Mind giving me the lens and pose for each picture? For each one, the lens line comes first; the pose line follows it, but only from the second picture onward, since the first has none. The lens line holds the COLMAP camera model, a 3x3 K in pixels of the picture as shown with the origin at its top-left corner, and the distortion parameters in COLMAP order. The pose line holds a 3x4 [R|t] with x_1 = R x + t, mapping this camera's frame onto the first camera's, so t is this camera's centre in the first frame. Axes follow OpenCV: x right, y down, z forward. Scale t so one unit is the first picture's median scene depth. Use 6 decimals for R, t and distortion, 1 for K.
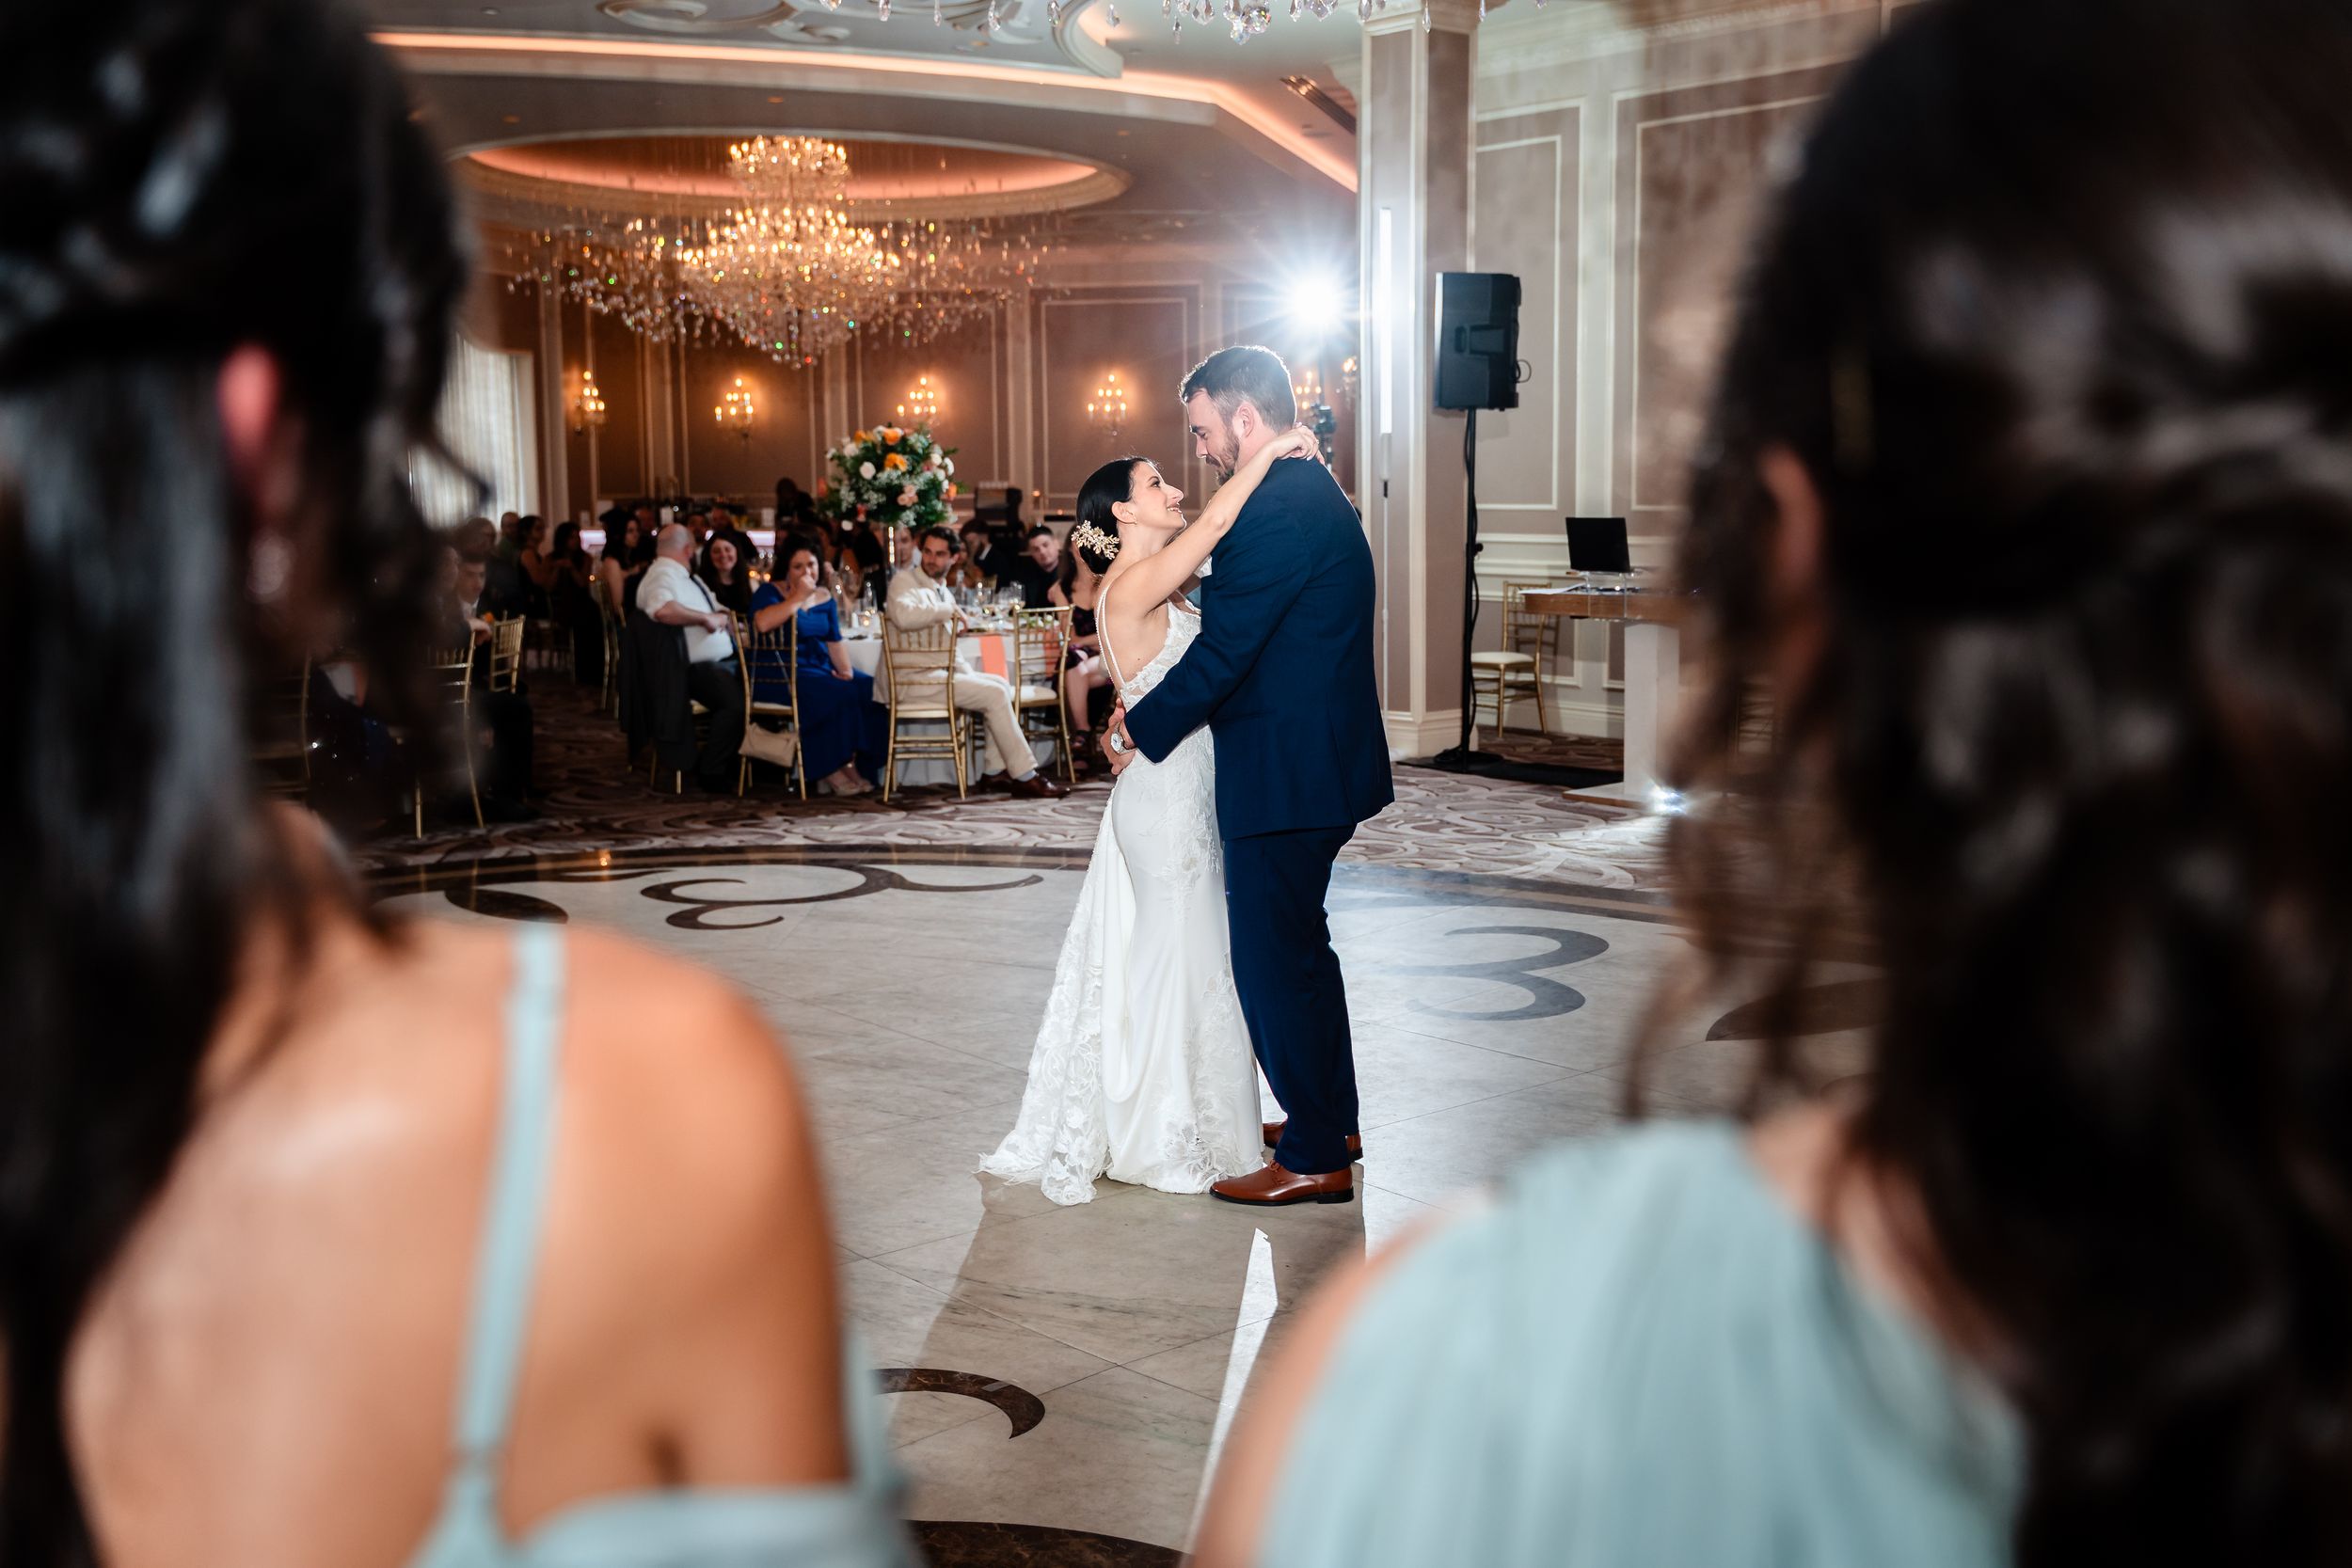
lens RADIAL K [[2170.6, 0, 1176.0], [0, 2170.6, 784.0], [0, 0, 1]] dist [0.010229, 0.008490]
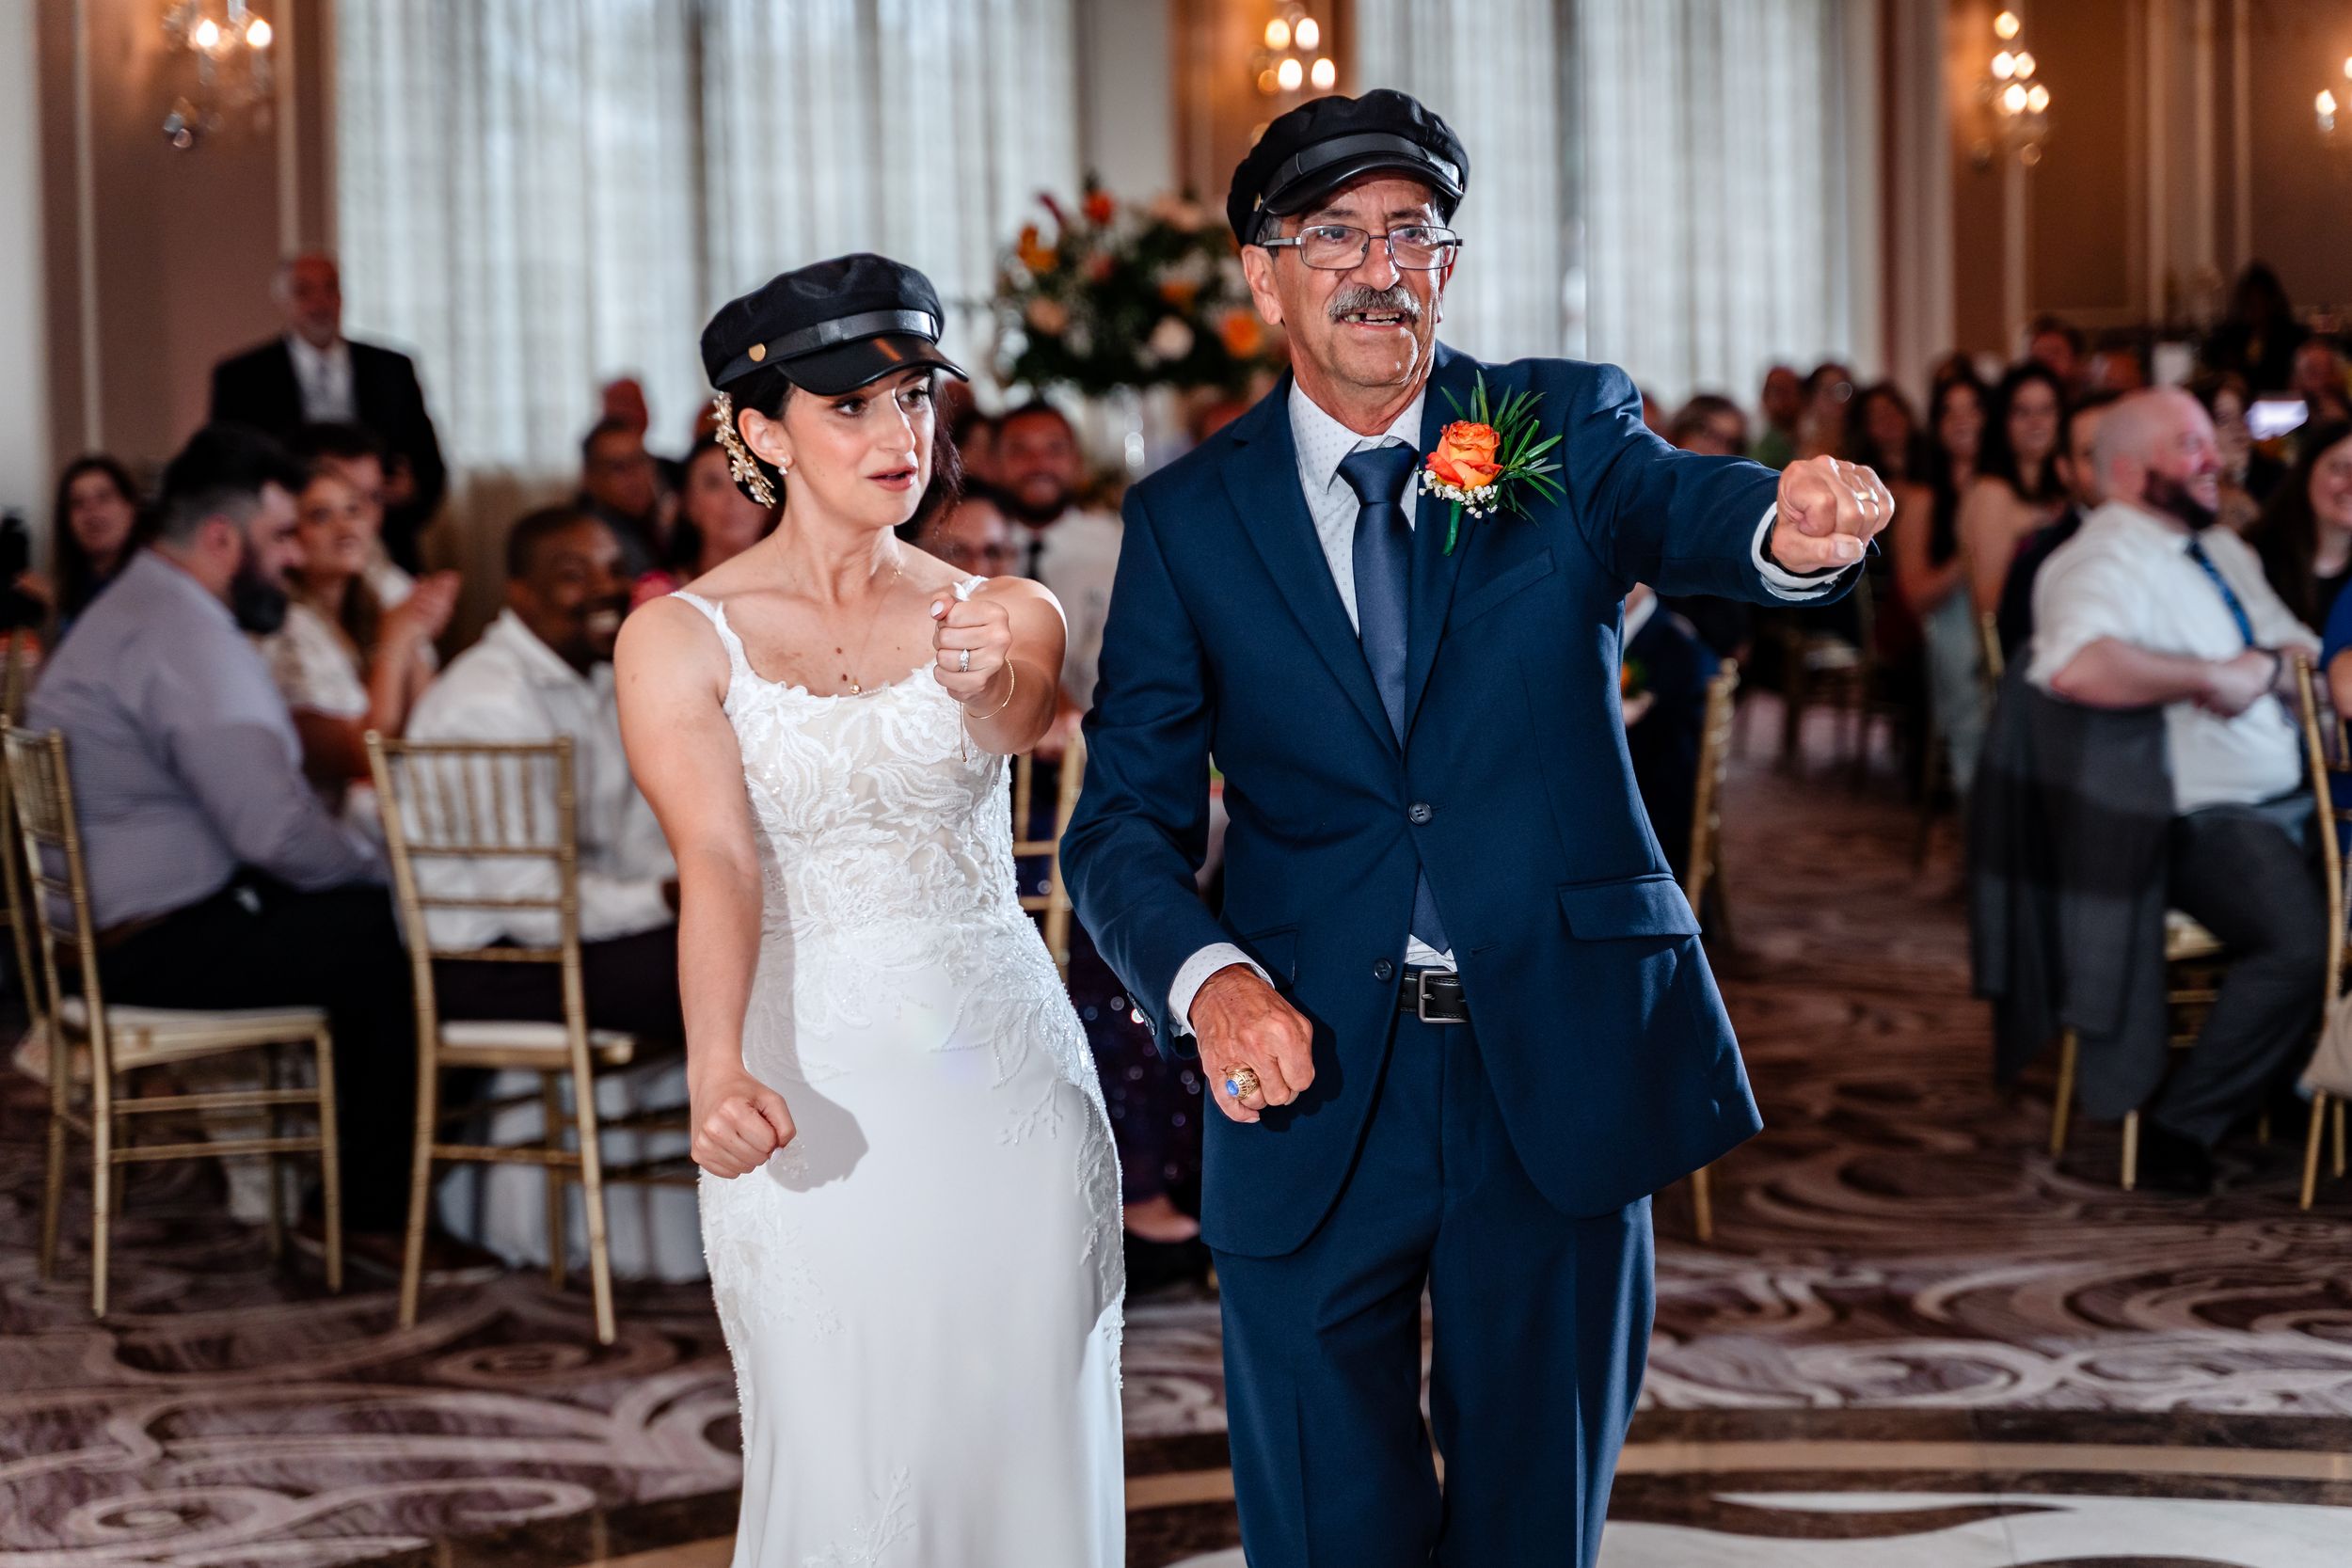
lens RADIAL K [[5269.1, 0, 1176.0], [0, 5269.1, 784.0], [0, 0, 1]] dist [-0.071091, -0.229035]
pose [[0.912066, 0.017573, -0.409666, -0.025428], [-0.034927, 0.998780, -0.034918, -0.021915], [0.408553, 0.046156, 0.911567, 0.163355]]
